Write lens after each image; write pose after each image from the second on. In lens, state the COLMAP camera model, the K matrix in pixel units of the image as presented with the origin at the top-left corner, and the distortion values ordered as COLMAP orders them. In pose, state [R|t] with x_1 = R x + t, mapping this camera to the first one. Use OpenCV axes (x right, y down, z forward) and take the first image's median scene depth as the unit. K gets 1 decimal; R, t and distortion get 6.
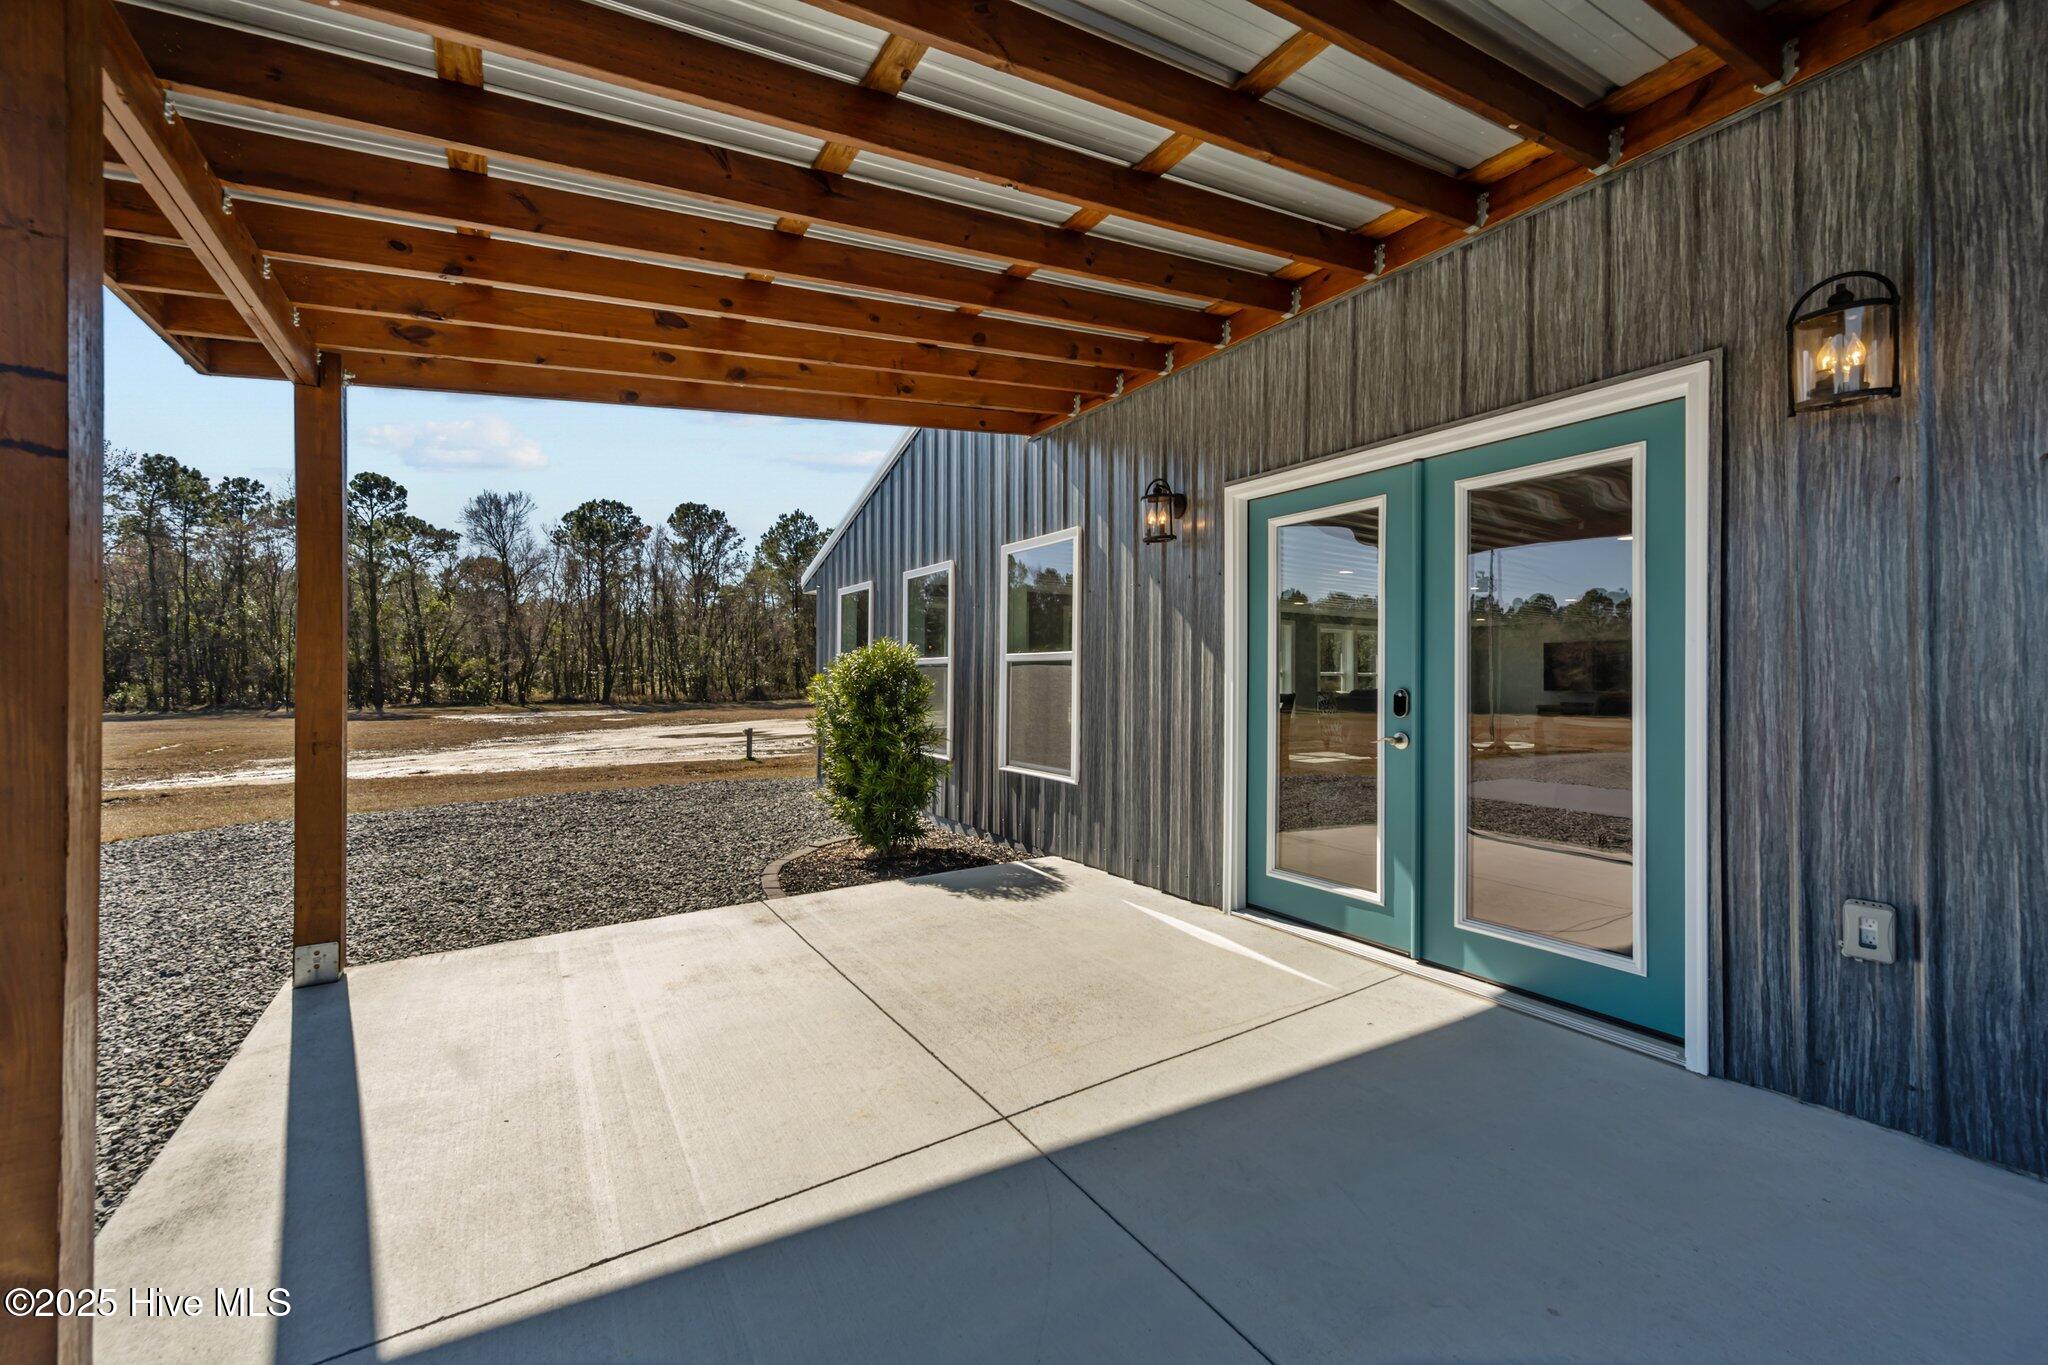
lens RADIAL K [[815.9, 0, 1033.9], [0, 815.9, 679.9], [0, 0, 1]] dist [0.000564, -0.000085]
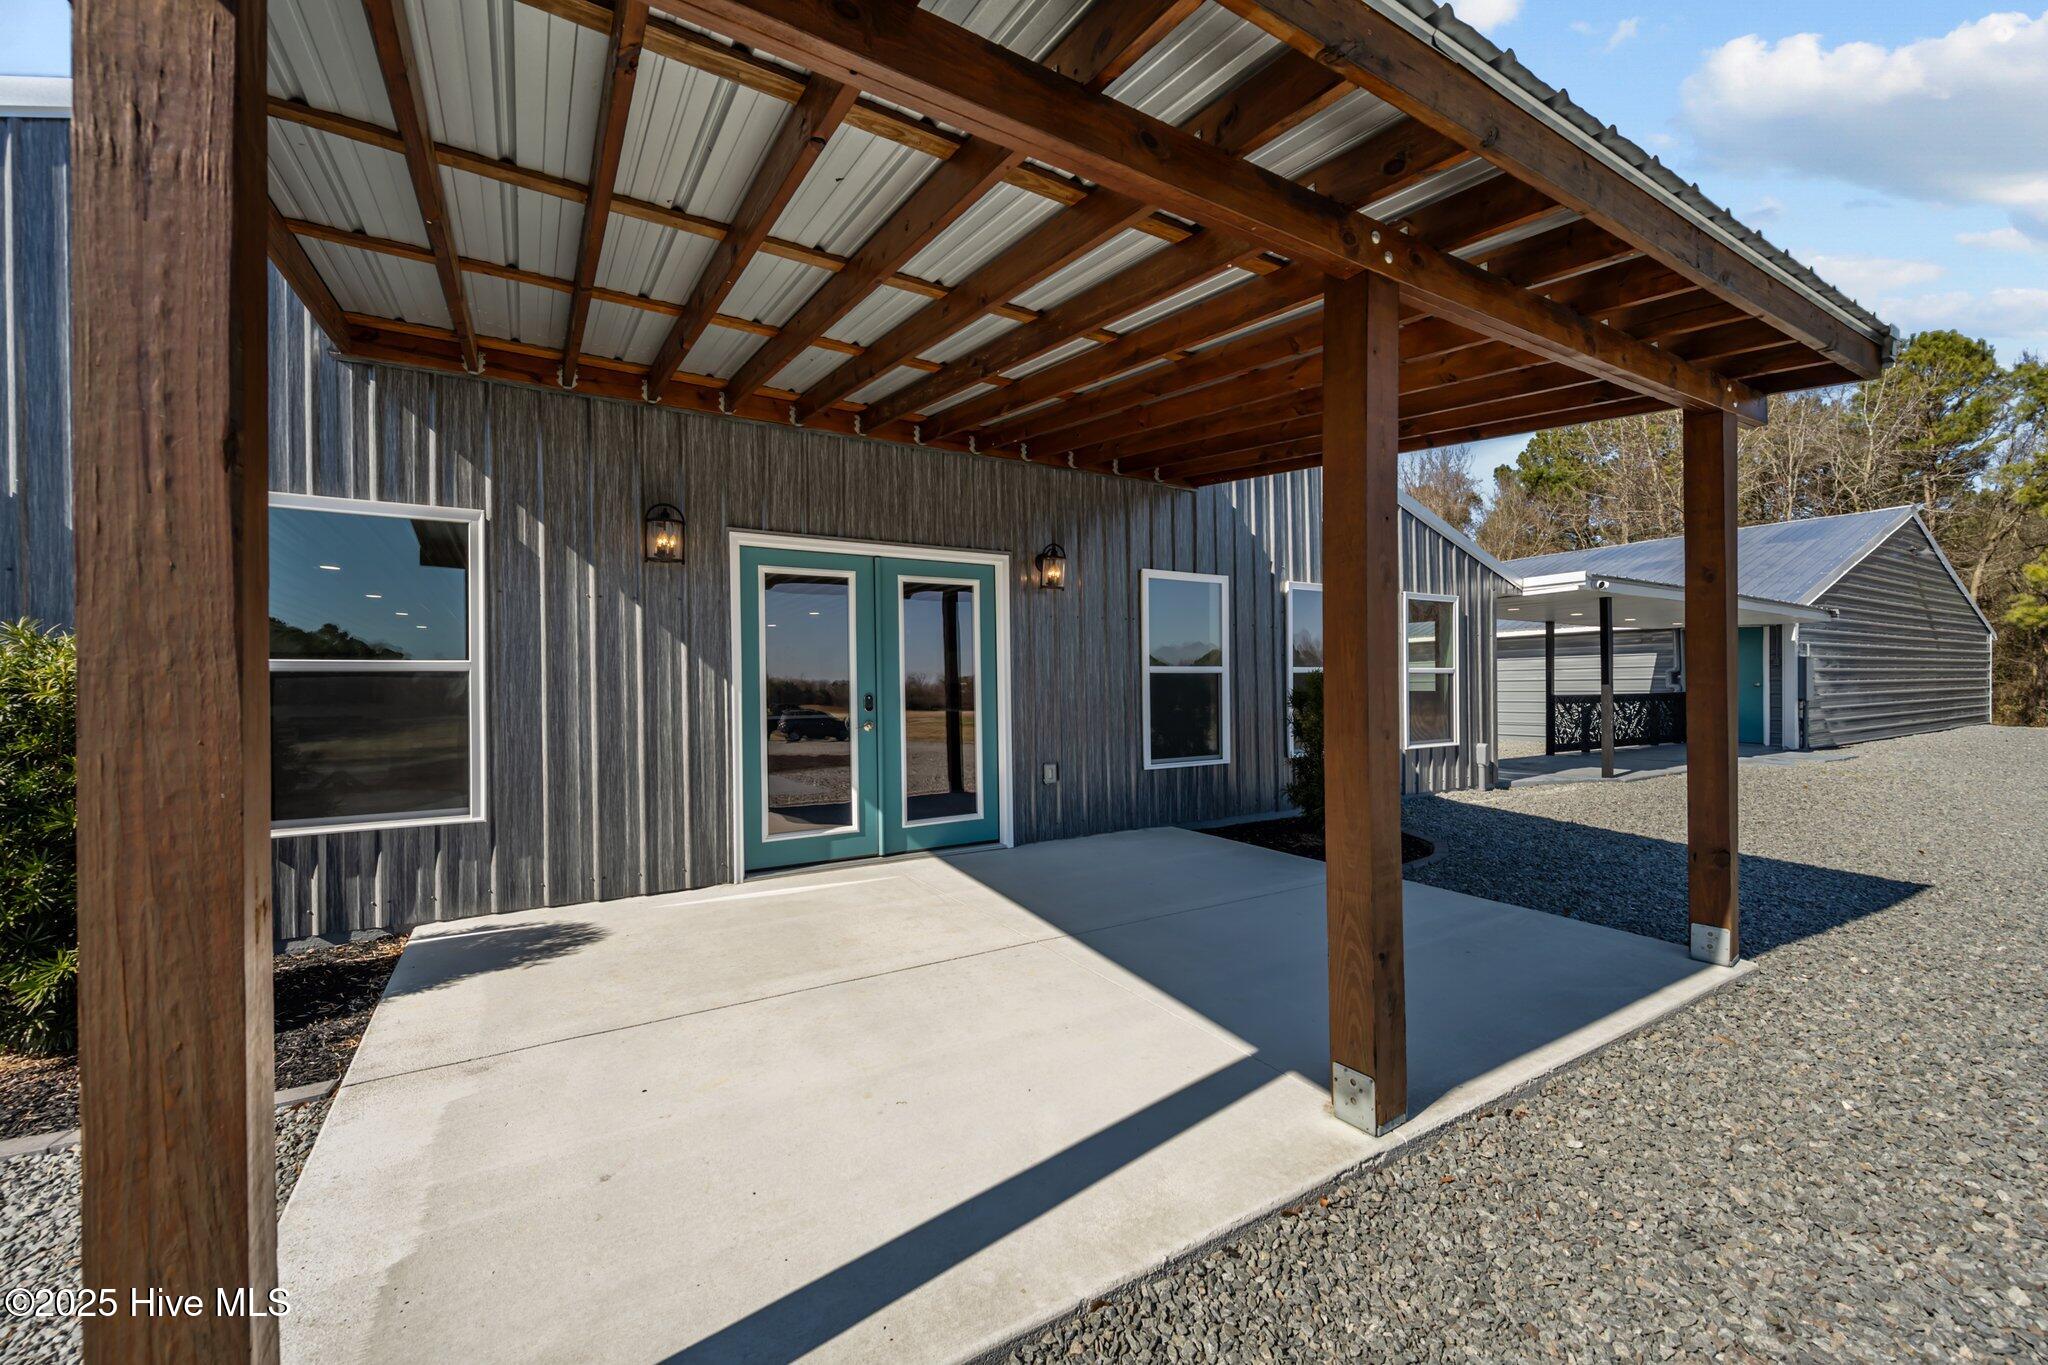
lens RADIAL K [[806.8, 0, 1024.0], [0, 806.8, 682.5], [0, 0, 1]] dist [0.000565, -0.000010]
pose [[0.023828, 0.003221, 0.999711, -0.981841], [0.017816, 0.999835, -0.003646, -0.000150], [-0.999557, 0.017898, 0.023767, 0.557186]]
